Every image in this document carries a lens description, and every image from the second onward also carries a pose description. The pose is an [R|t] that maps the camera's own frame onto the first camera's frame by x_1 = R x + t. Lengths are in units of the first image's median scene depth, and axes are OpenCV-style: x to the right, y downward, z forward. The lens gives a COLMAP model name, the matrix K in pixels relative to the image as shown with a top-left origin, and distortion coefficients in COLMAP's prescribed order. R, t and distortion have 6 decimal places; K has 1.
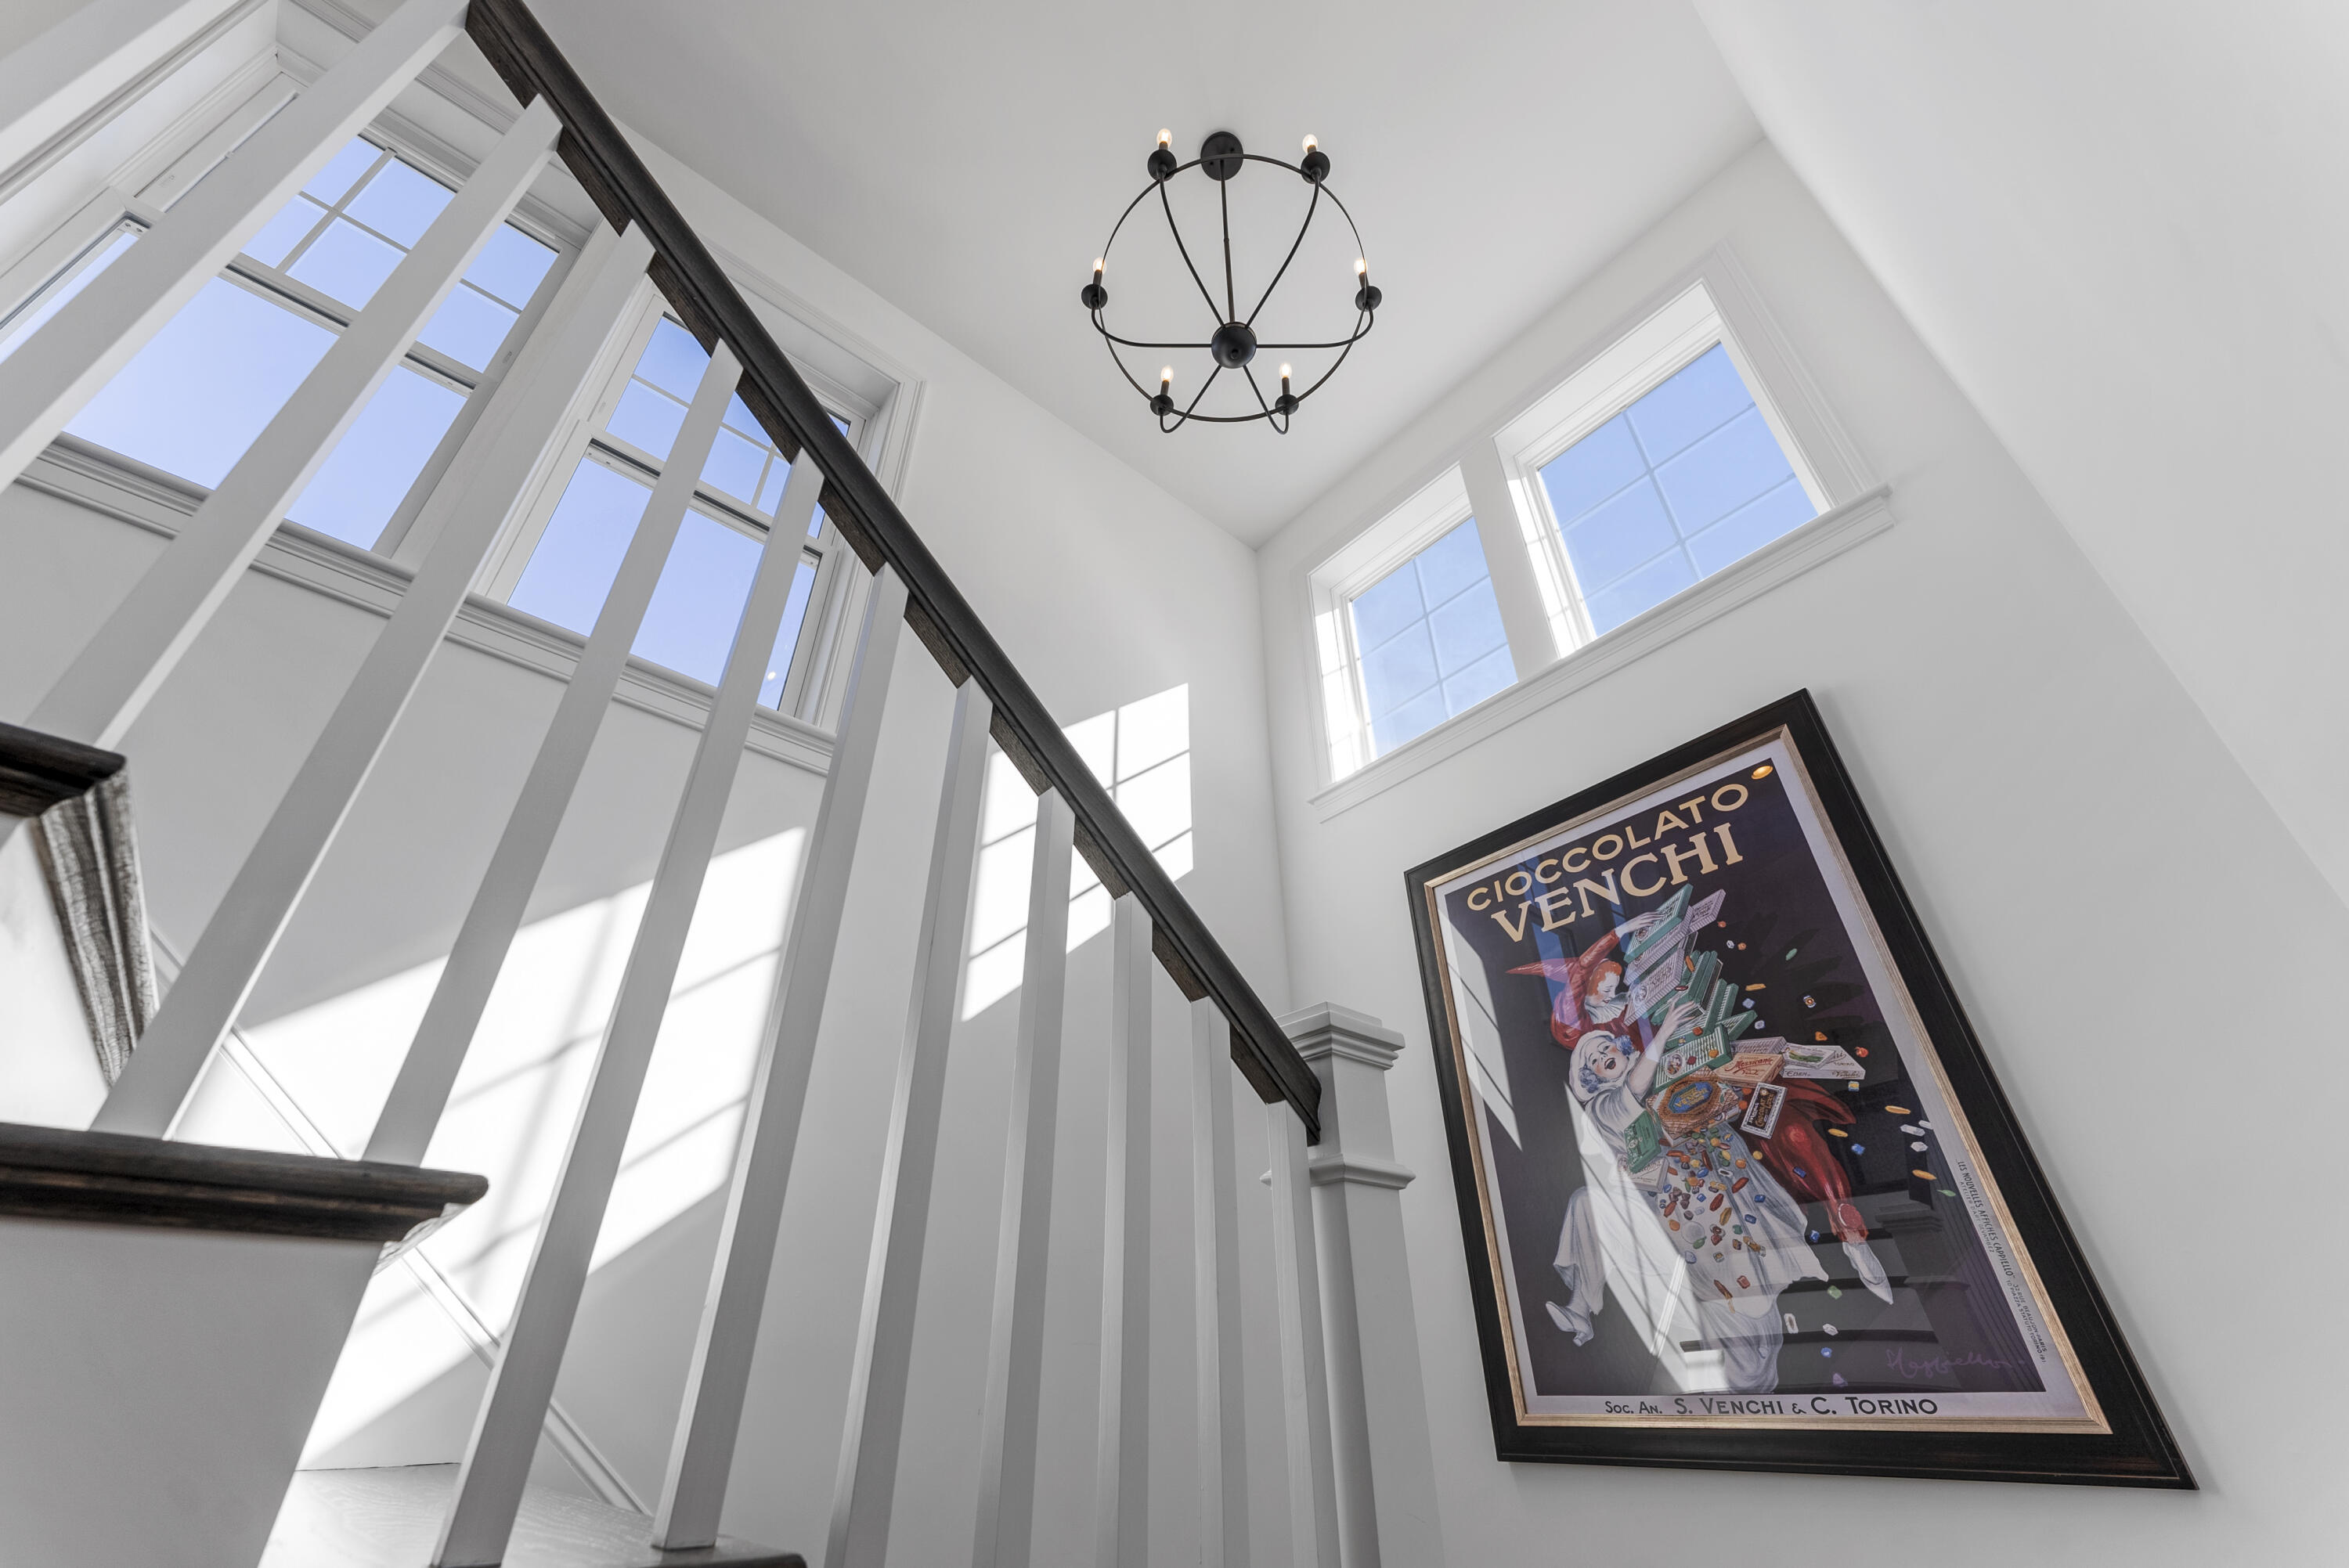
lens RADIAL K [[959.8, 0, 1165.2], [0, 959.8, 772.4], [0, 0, 1]] dist [0.001319, -0.000106]
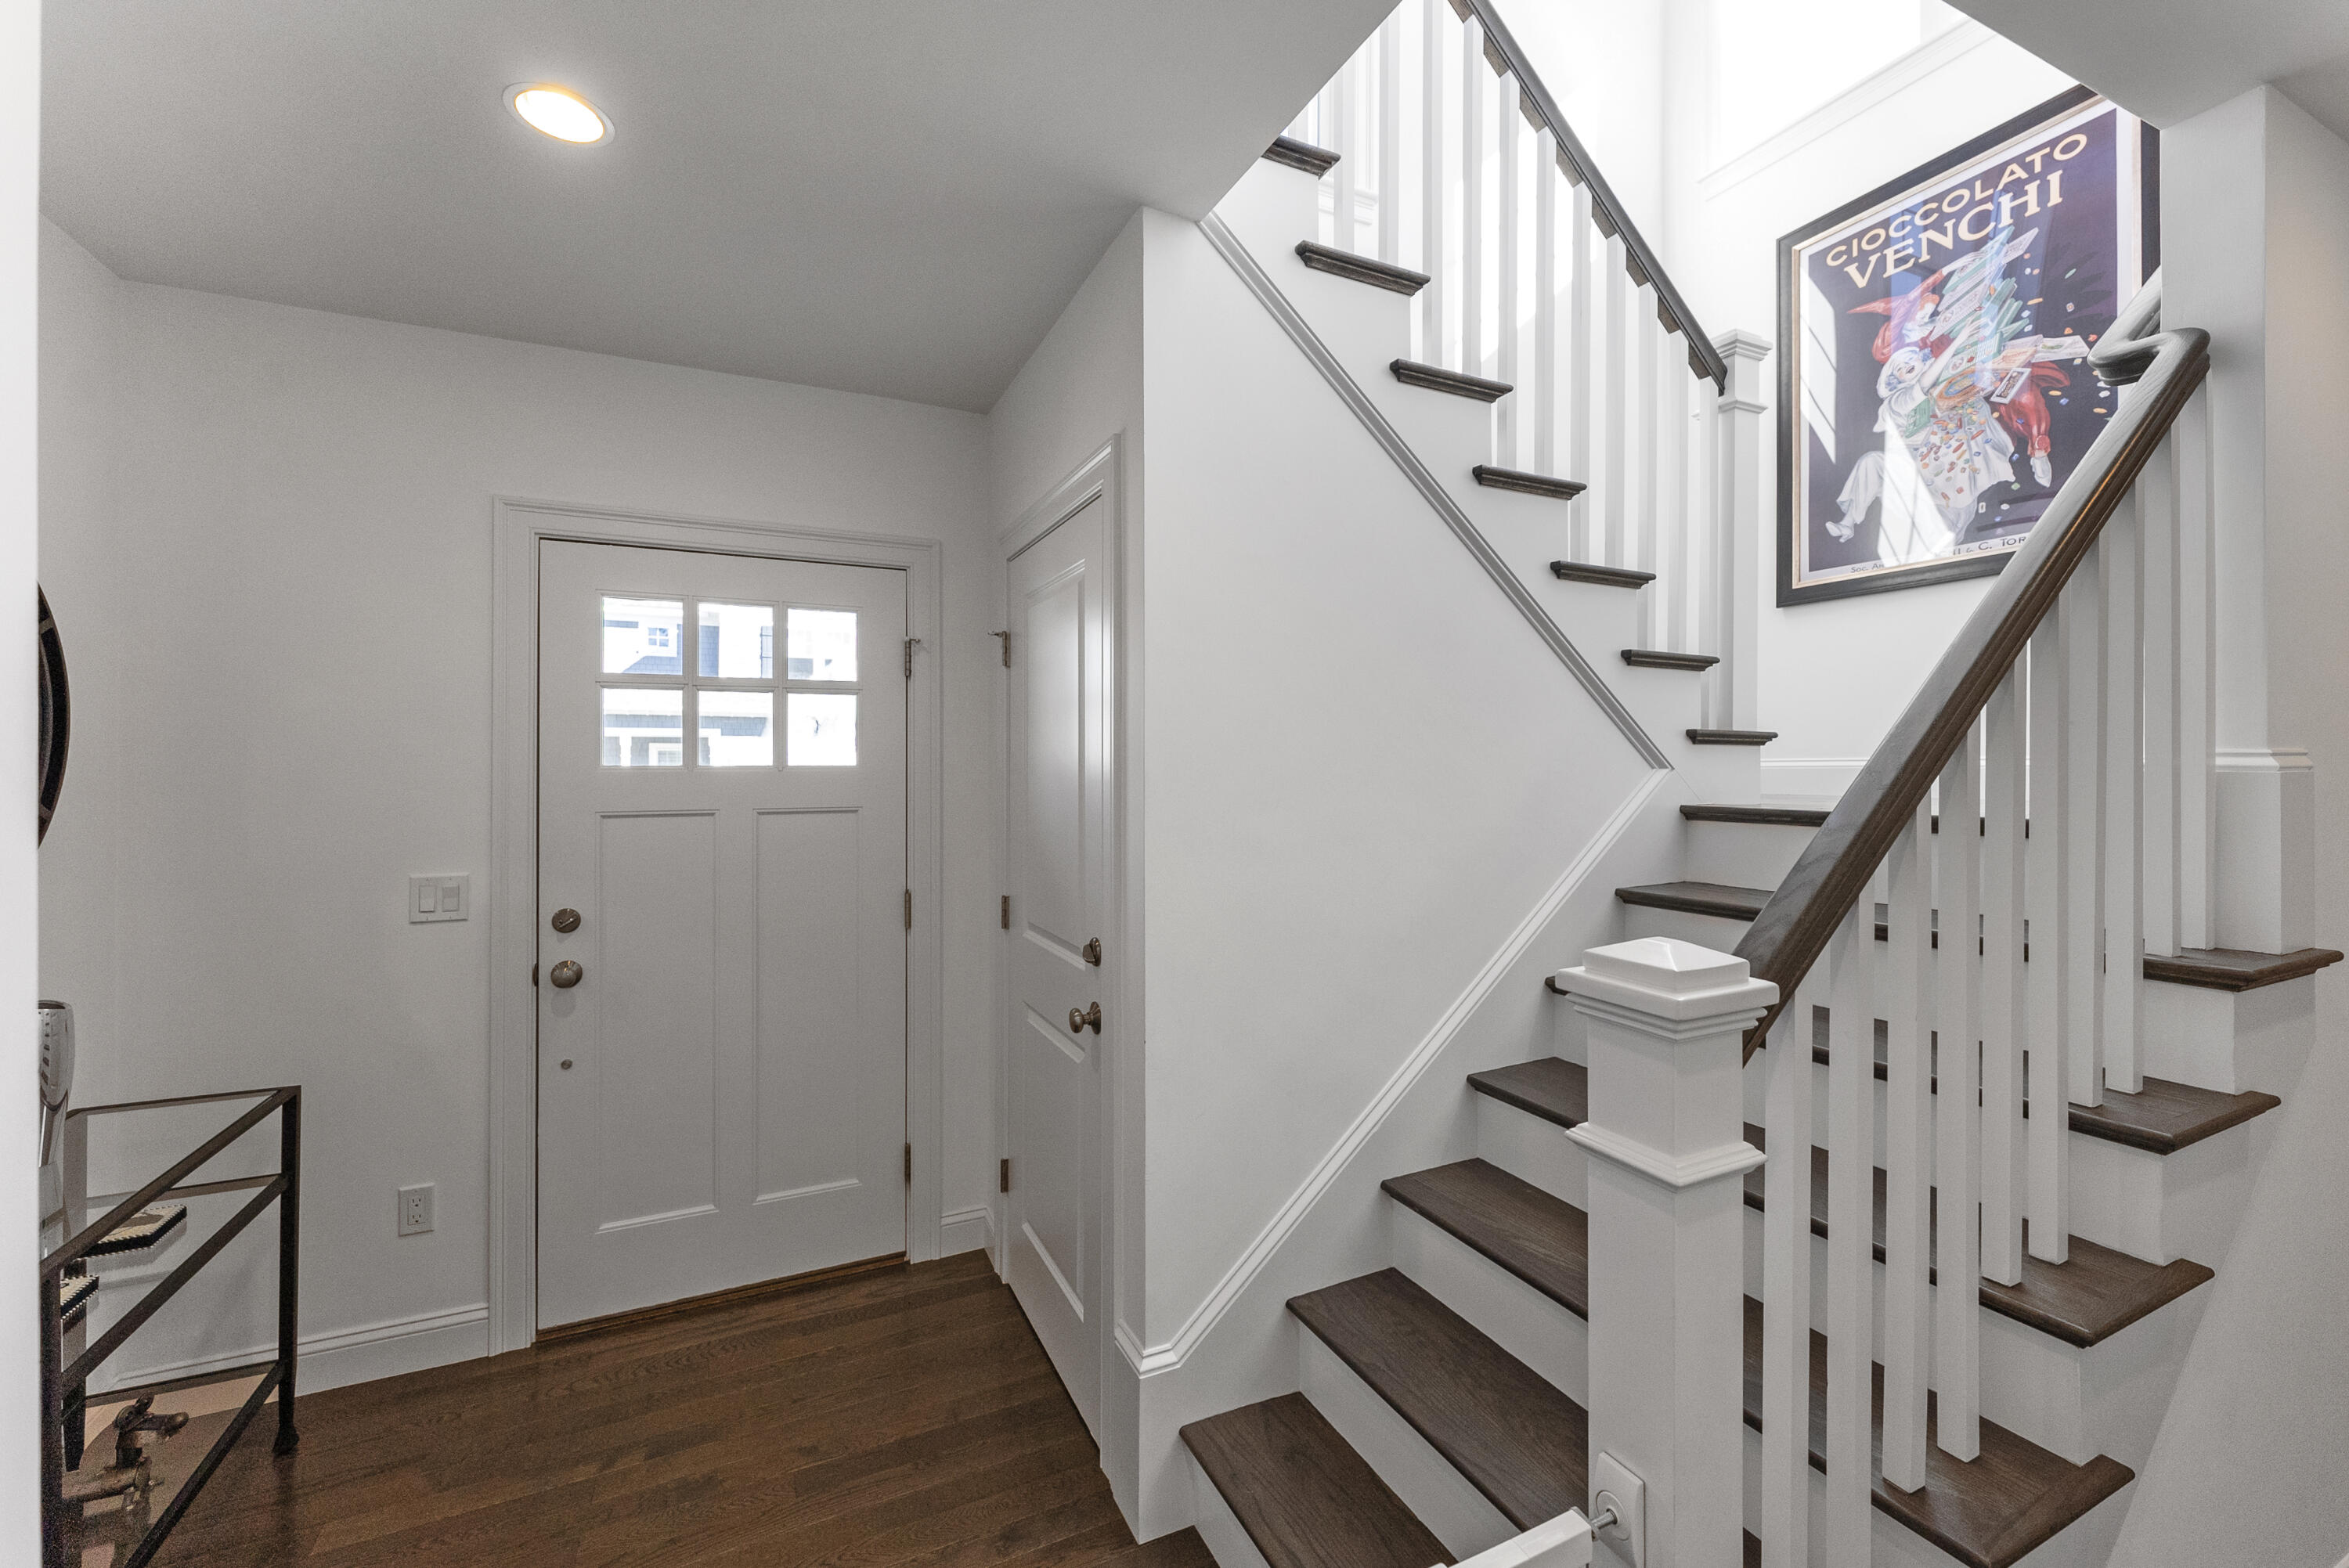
lens RADIAL K [[959.8, 0, 1183.1], [0, 959.8, 763.4], [0, 0, 1]] dist [0.001319, -0.000106]
pose [[0.965770, 0.006877, -0.259307, -0.248040], [0.136424, 0.836767, 0.530291, -0.136262], [0.220627, -0.547515, 0.807187, -0.824054]]
